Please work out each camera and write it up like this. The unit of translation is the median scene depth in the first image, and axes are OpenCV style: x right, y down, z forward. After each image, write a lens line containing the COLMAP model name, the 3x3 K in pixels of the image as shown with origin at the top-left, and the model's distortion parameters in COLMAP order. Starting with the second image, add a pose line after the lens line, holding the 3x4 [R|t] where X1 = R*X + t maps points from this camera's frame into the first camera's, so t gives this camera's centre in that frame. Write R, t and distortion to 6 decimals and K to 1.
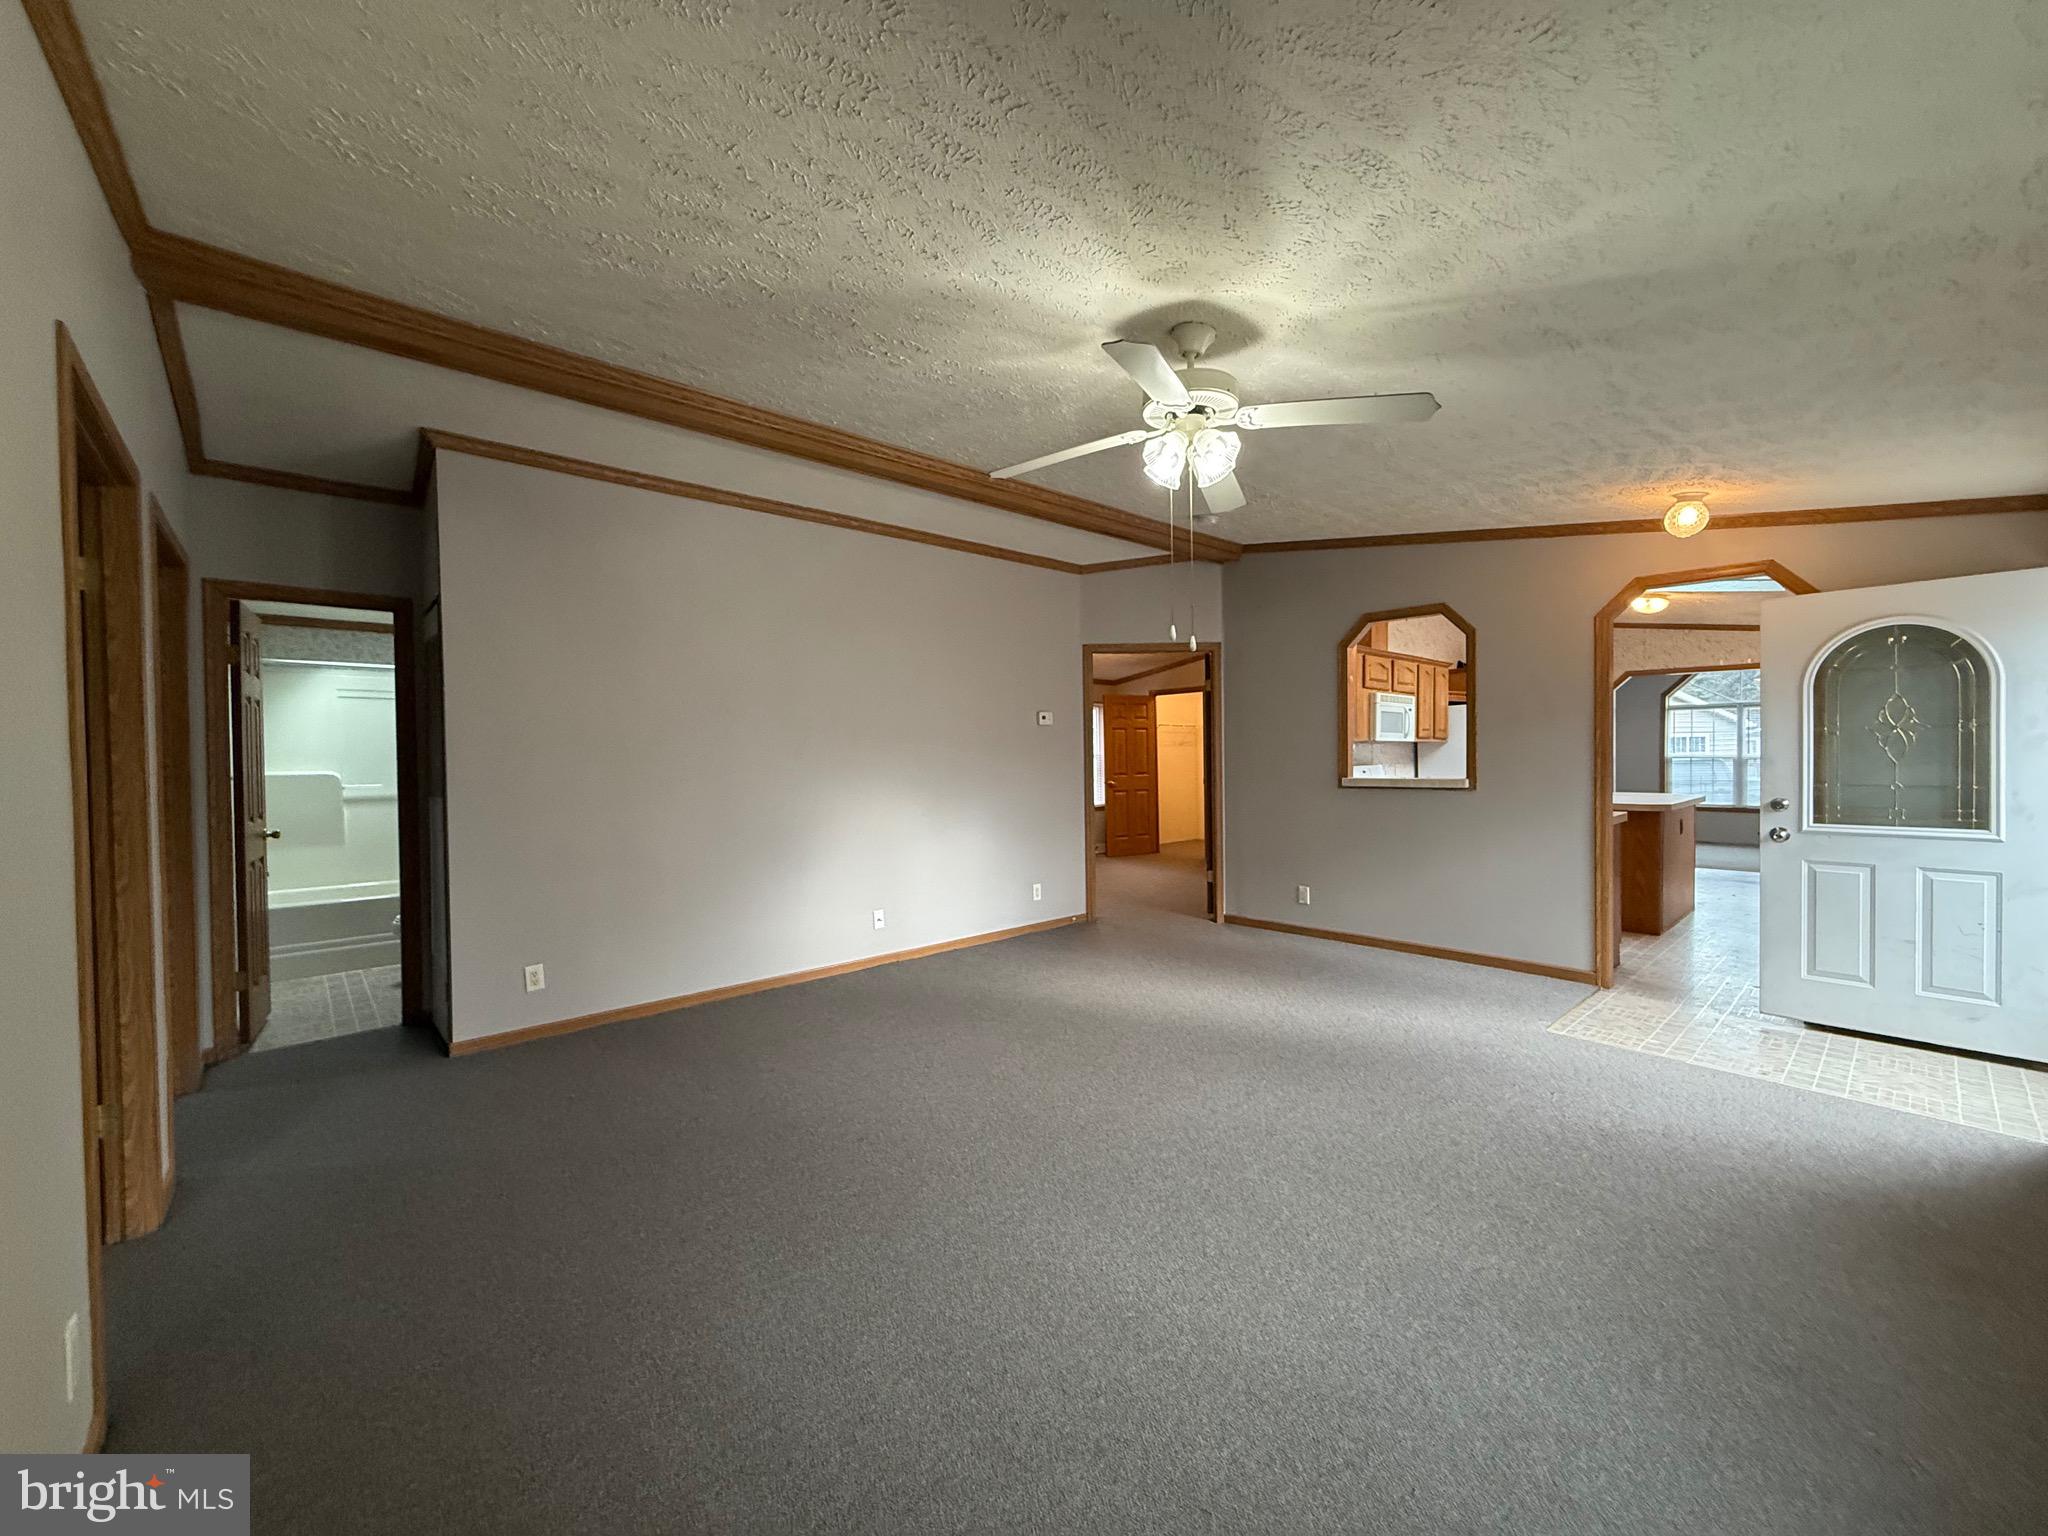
lens RADIAL K [[817.3, 0, 1019.2], [0, 817.3, 764.4], [0, 0, 1]] dist [-0.002272, -0.000280]
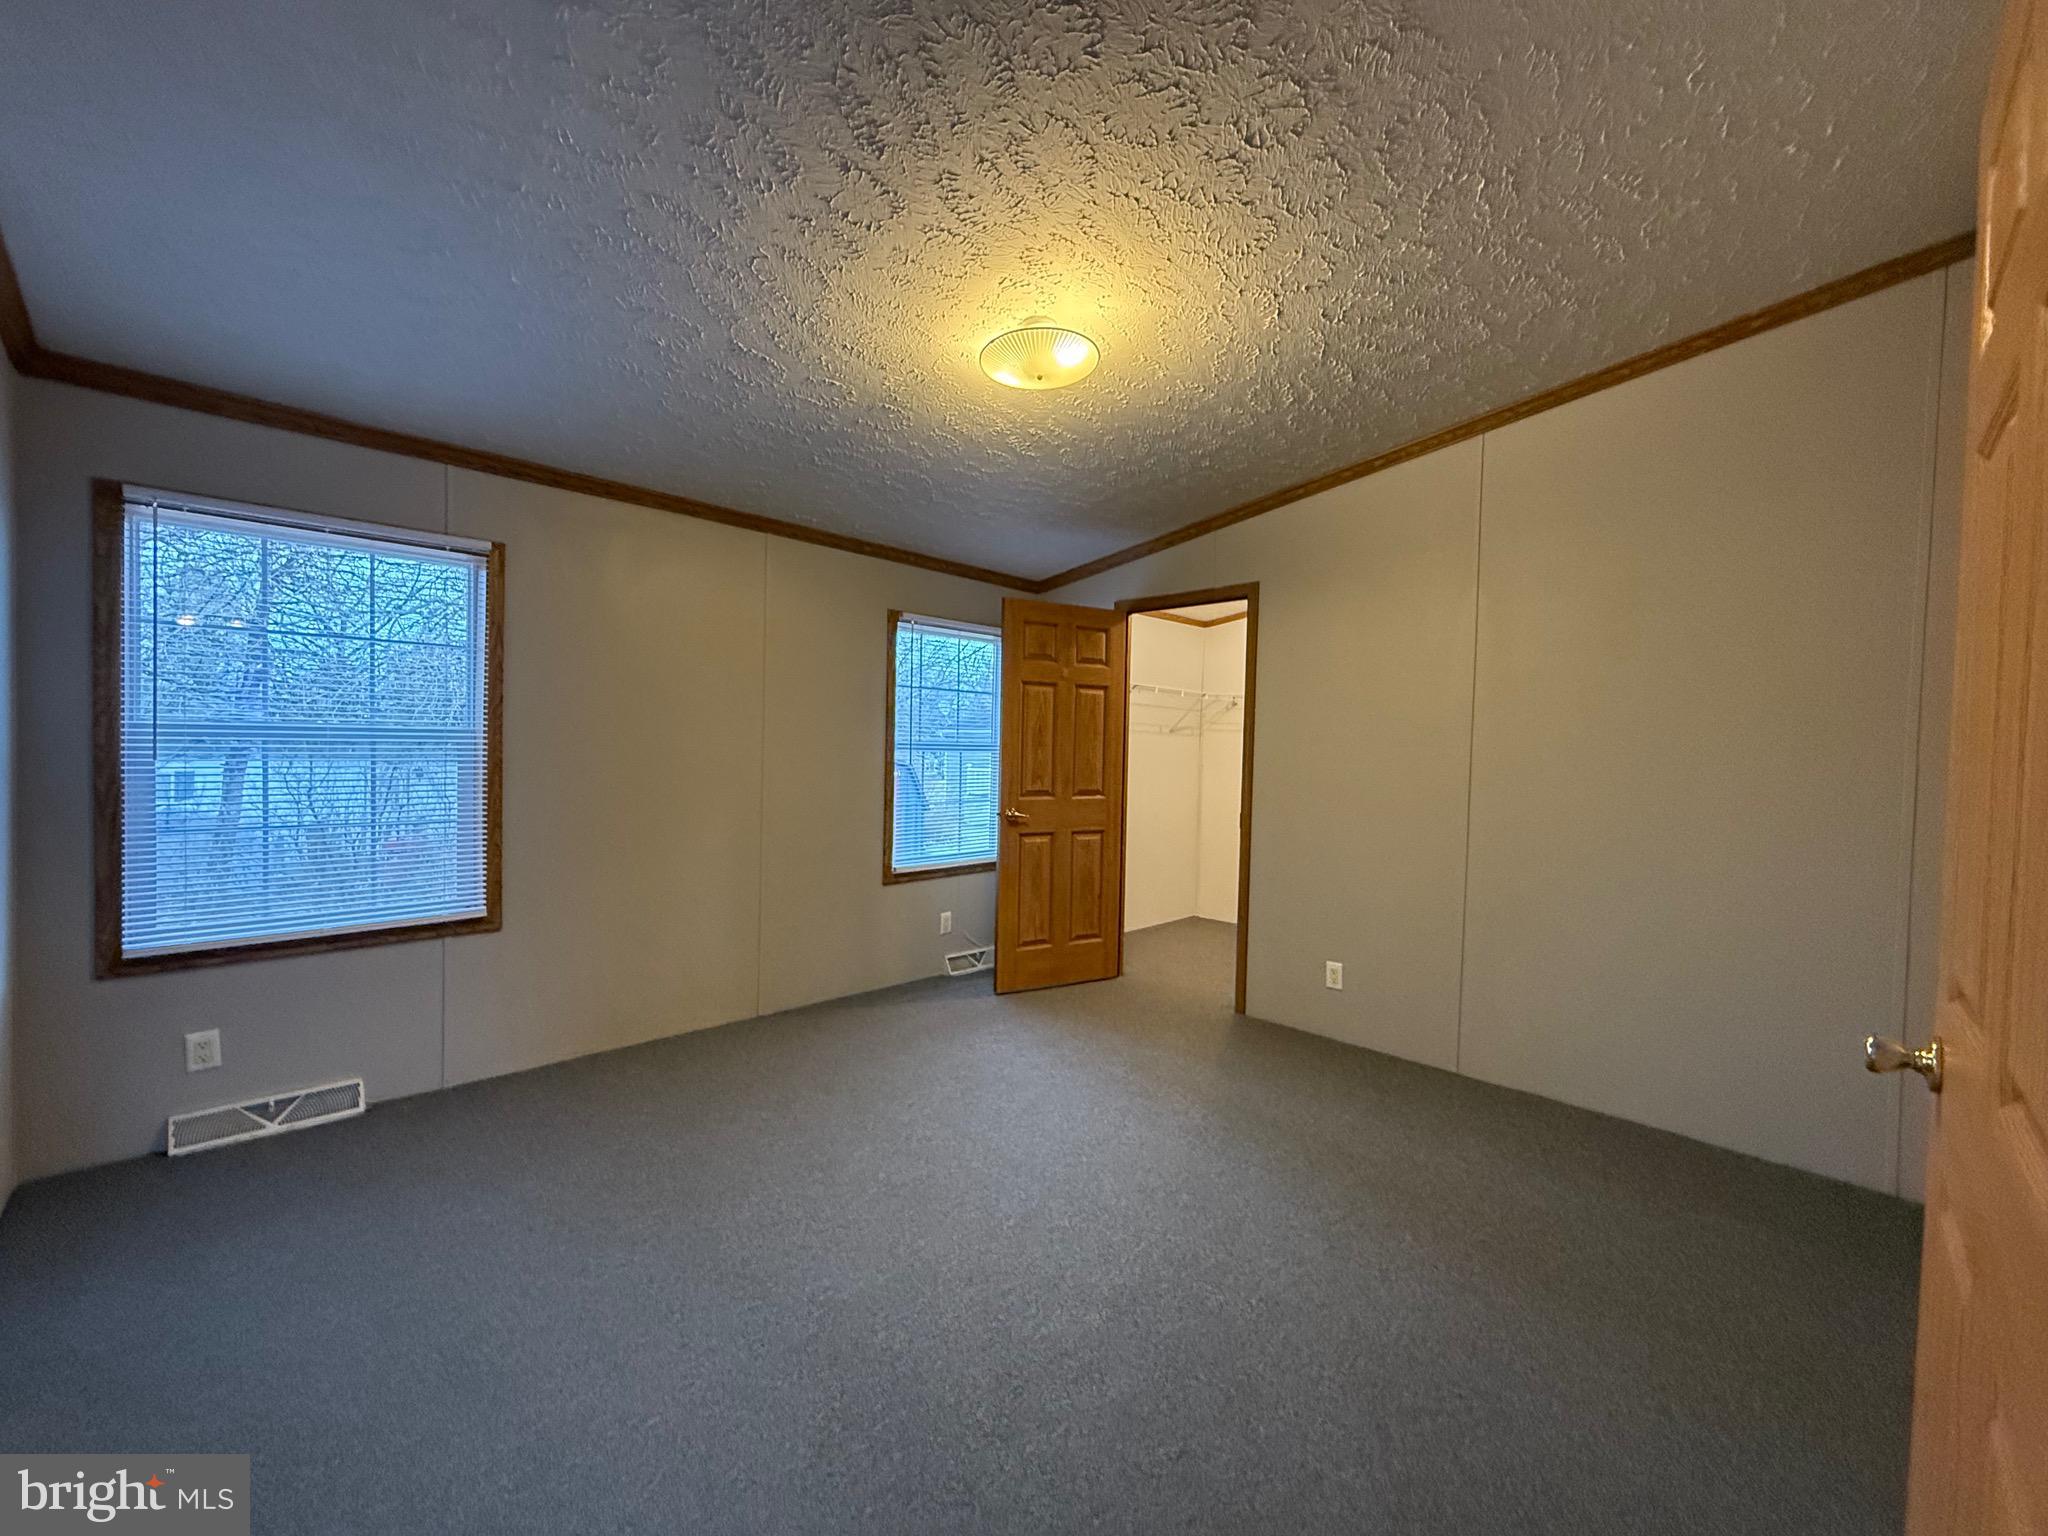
lens RADIAL K [[817.3, 0, 1026.6], [0, 817.3, 767.5], [0, 0, 1]] dist [-0.002272, -0.000280]
pose [[0.998804, 0.029090, 0.039303, 0.097253], [-0.029779, 0.999411, 0.017069, -0.007502], [-0.038783, -0.018219, 0.999082, 0.563691]]
